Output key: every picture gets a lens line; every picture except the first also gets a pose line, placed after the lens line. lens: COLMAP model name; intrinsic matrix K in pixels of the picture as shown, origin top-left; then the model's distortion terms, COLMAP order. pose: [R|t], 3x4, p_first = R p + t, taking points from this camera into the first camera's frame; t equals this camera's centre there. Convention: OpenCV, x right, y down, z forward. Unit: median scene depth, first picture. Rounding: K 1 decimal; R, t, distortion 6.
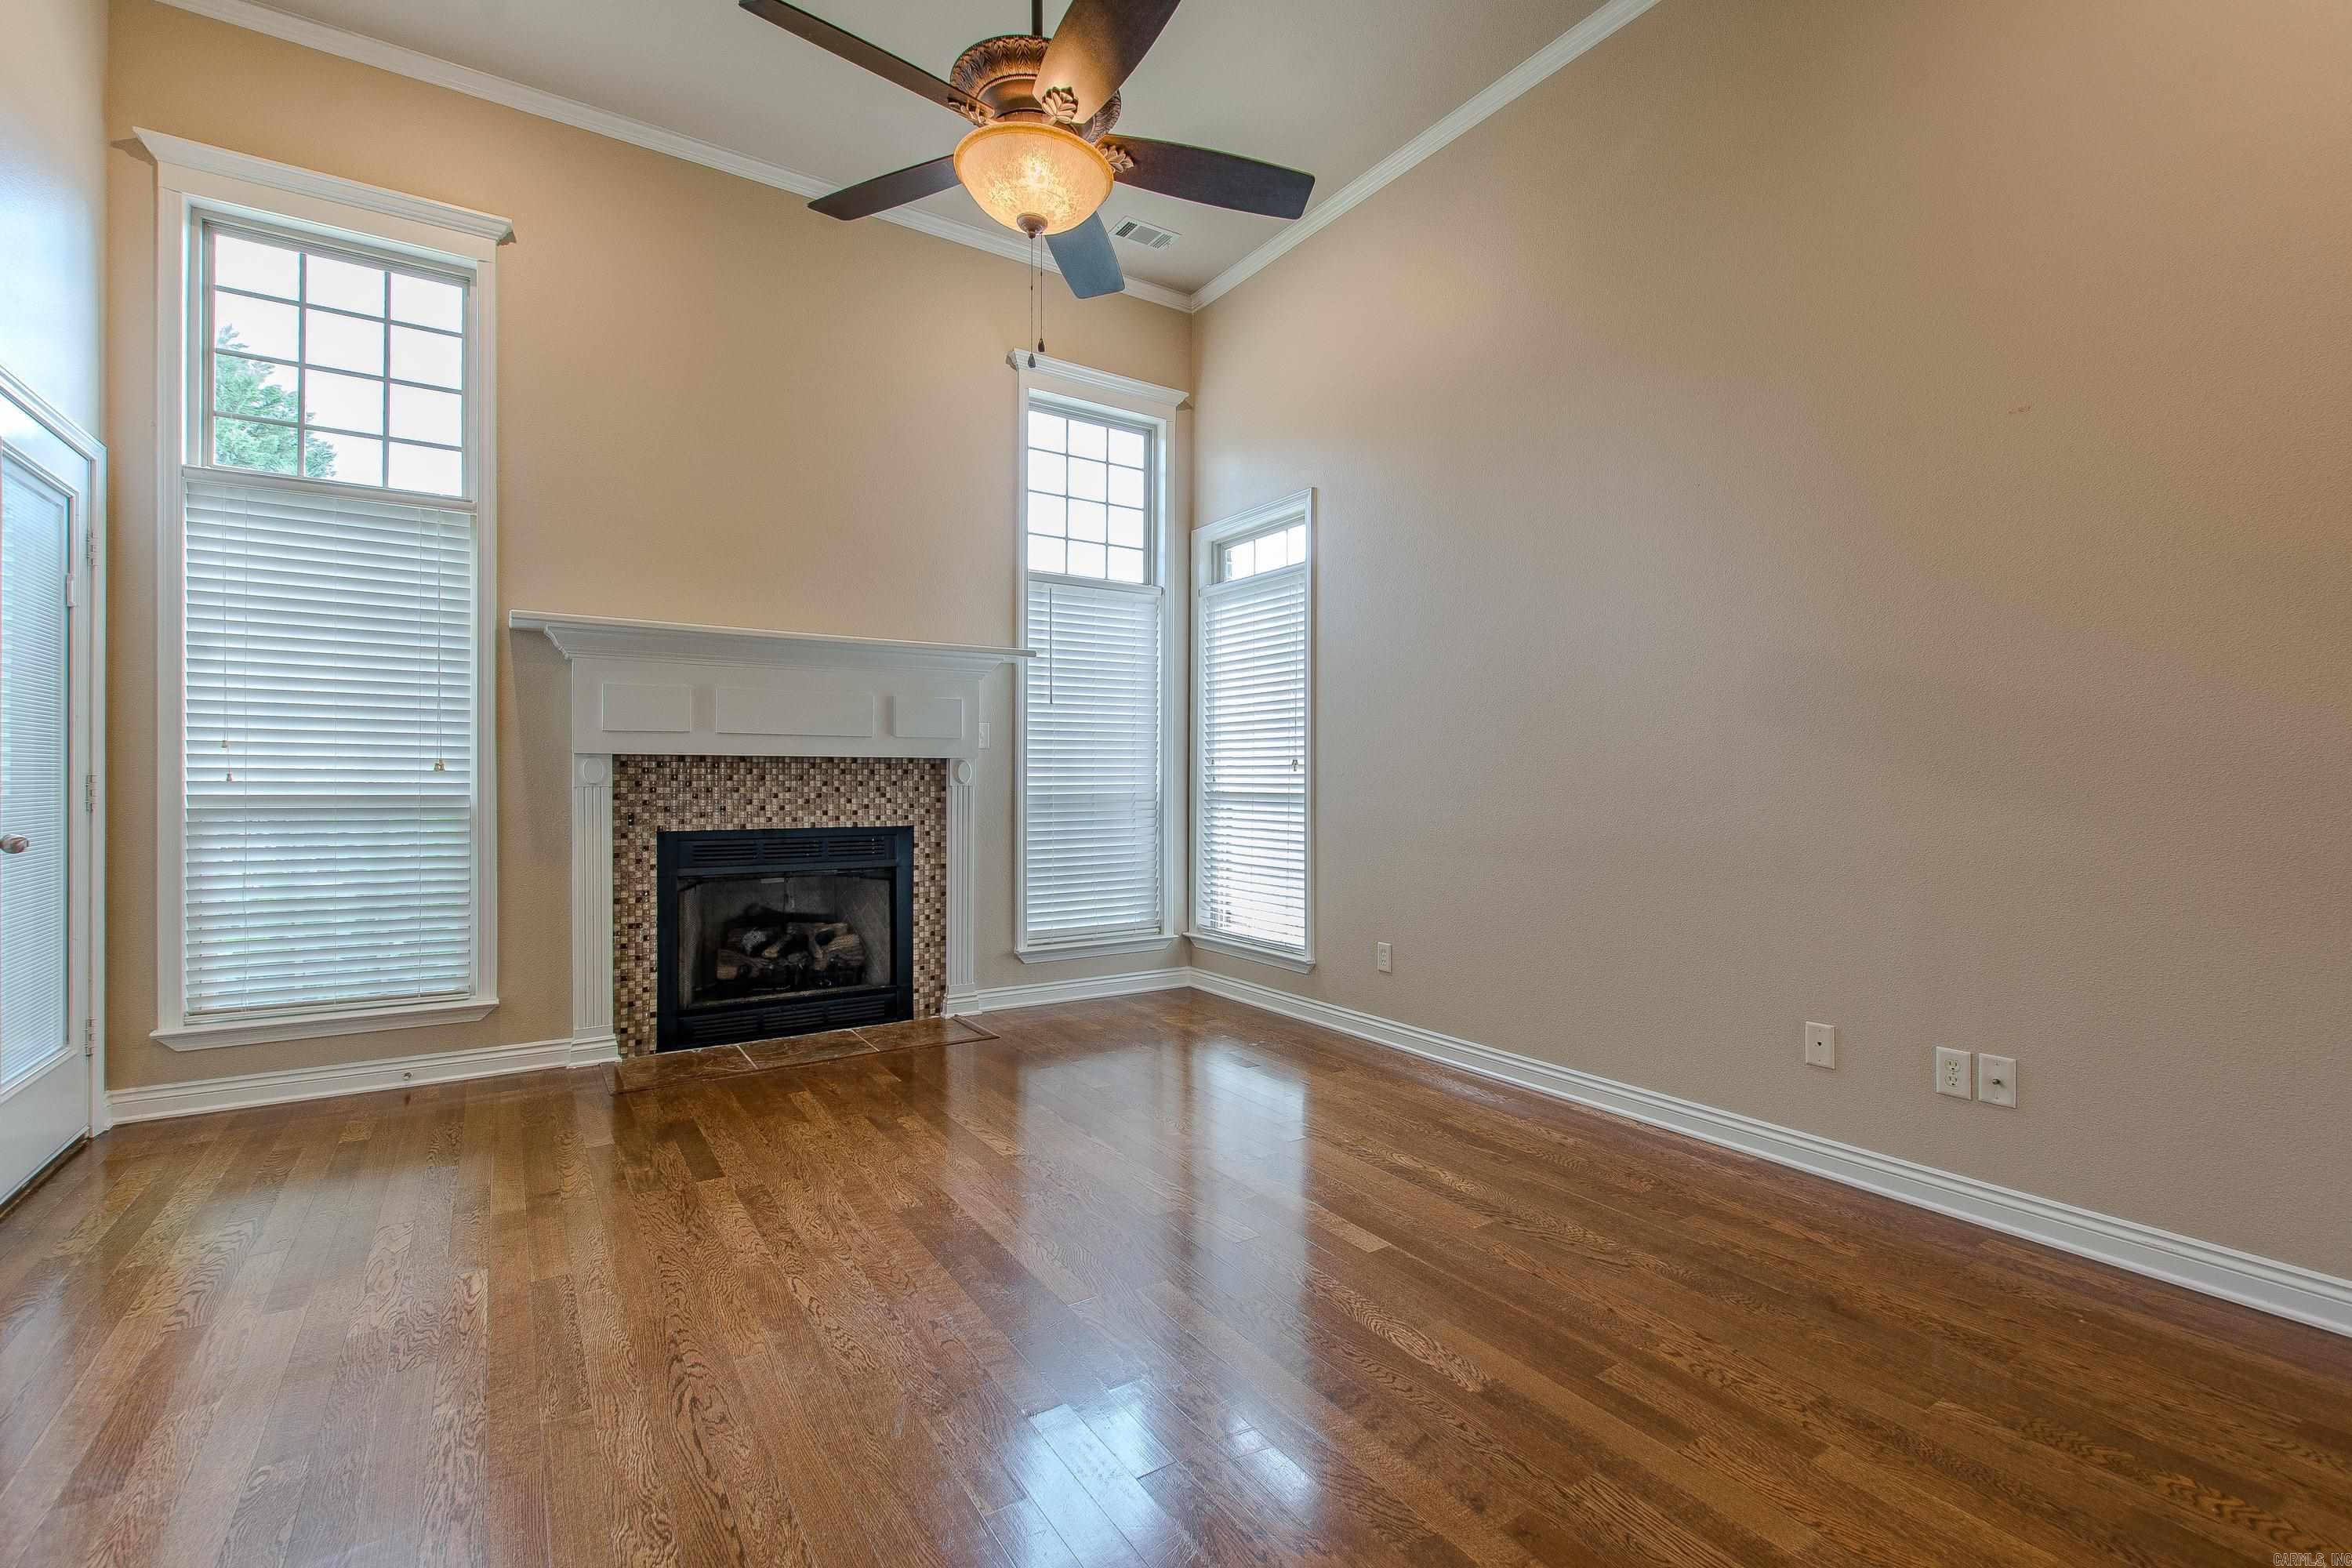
lens RADIAL K [[1031.9, 0, 1188.1], [0, 1031.9, 785.1], [0, 0, 1]] dist [0.007053, -0.002889]
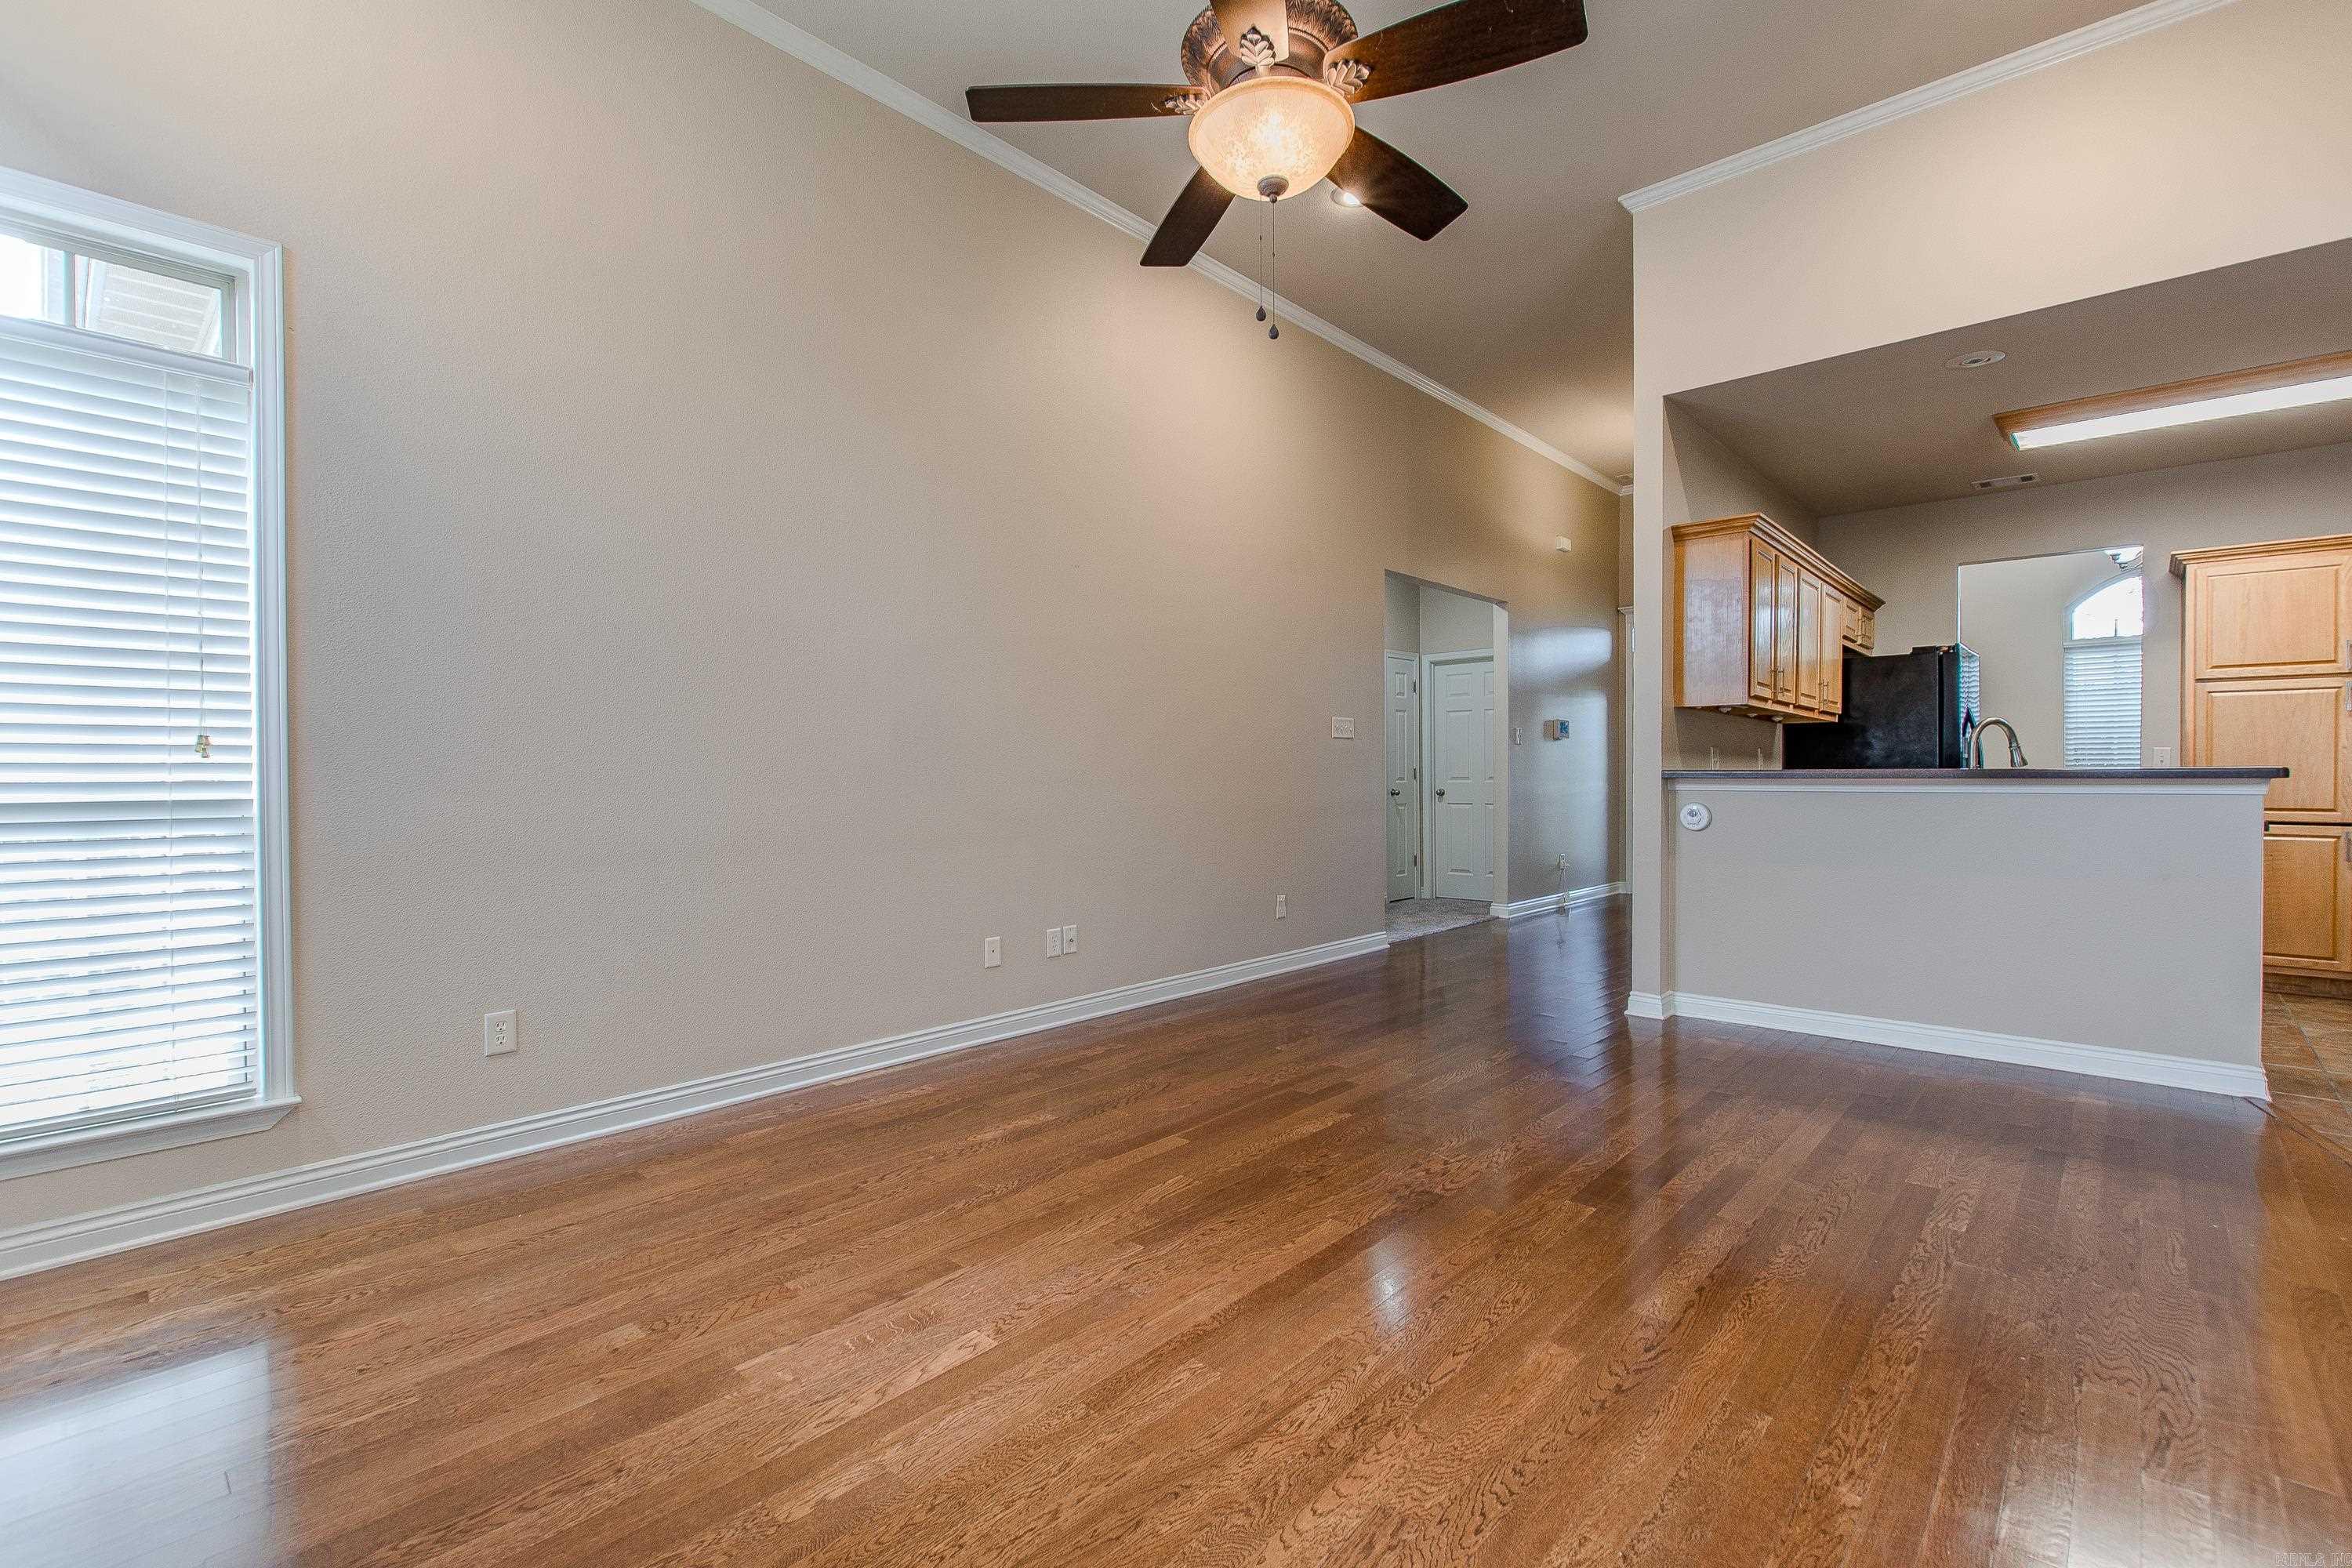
lens RADIAL K [[1031.9, 0, 1208.7], [0, 1031.9, 786.8], [0, 0, 1]] dist [0.007053, -0.002889]
pose [[-0.248401, -0.014674, 0.968546, -0.617805], [0.008294, 0.999816, 0.017275, -0.003248], [-0.968622, 0.012324, -0.248233, 0.754463]]
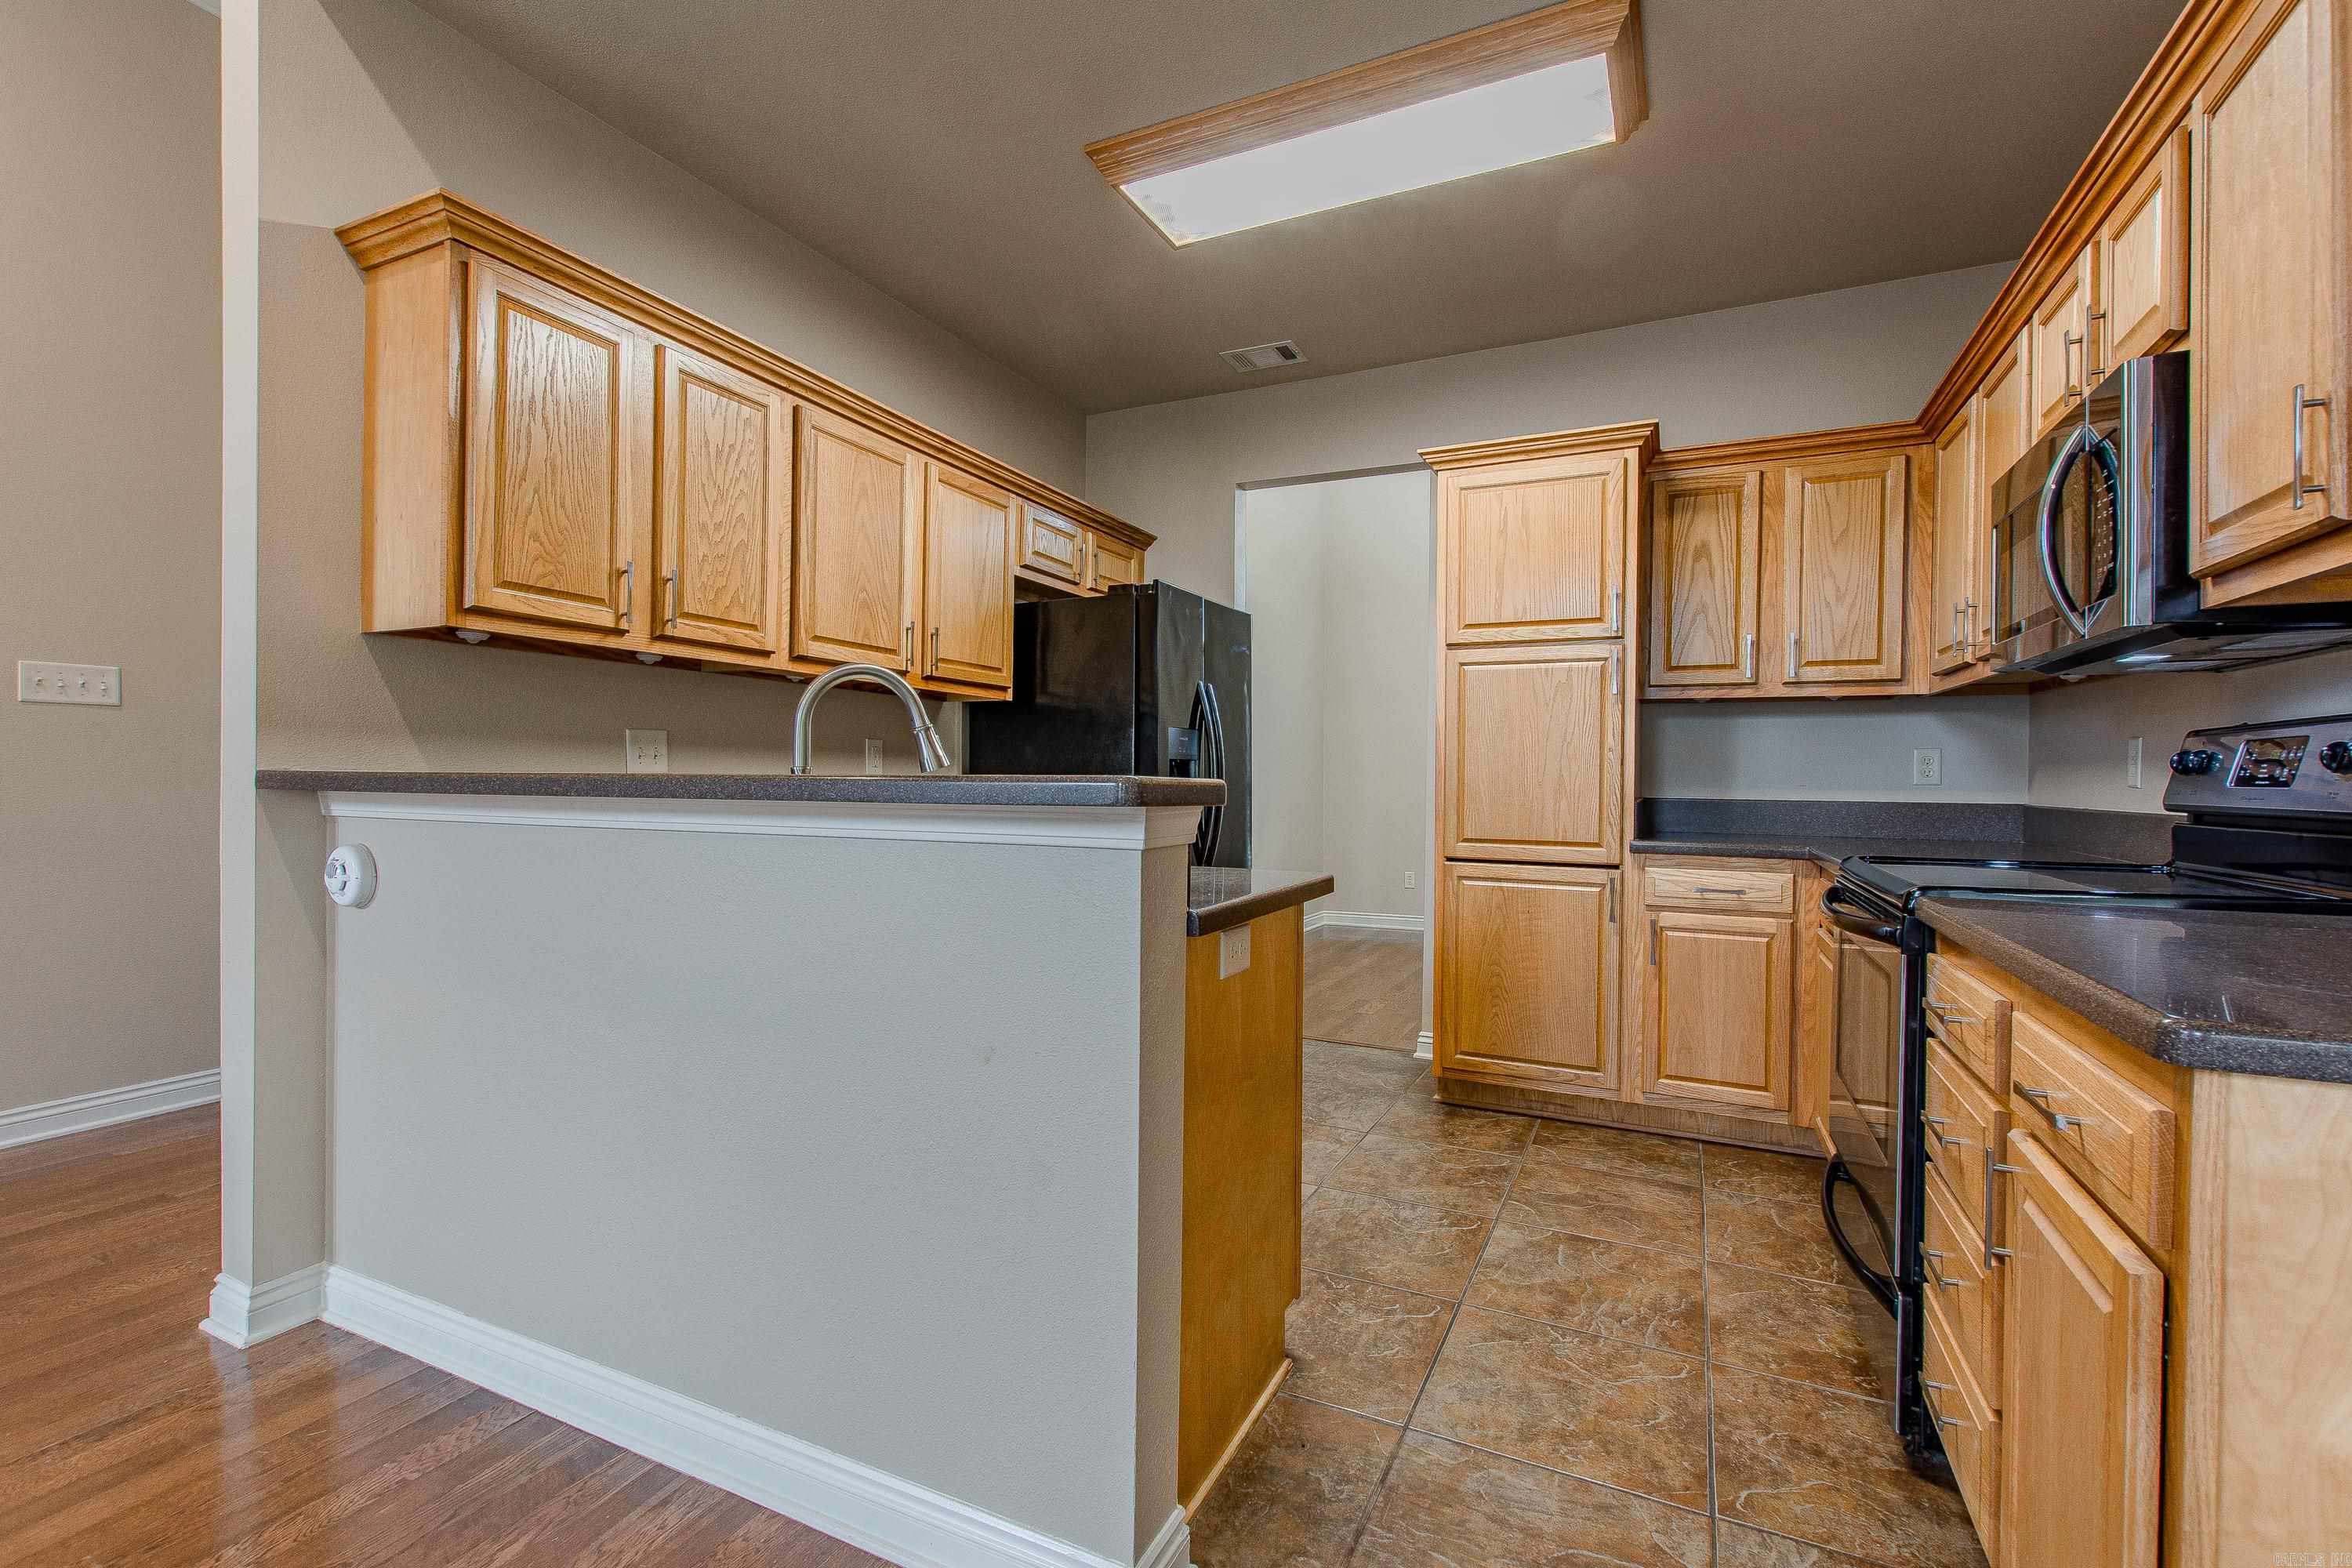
lens RADIAL K [[1031.9, 0, 1191.7], [0, 1031.9, 785.3], [0, 0, 1]] dist [0.007053, -0.002889]
pose [[-0.512572, -0.013477, 0.858539, -0.303126], [-0.004186, 0.999904, 0.013196, 0.001228], [-0.858634, 0.003170, -0.512579, -0.119309]]
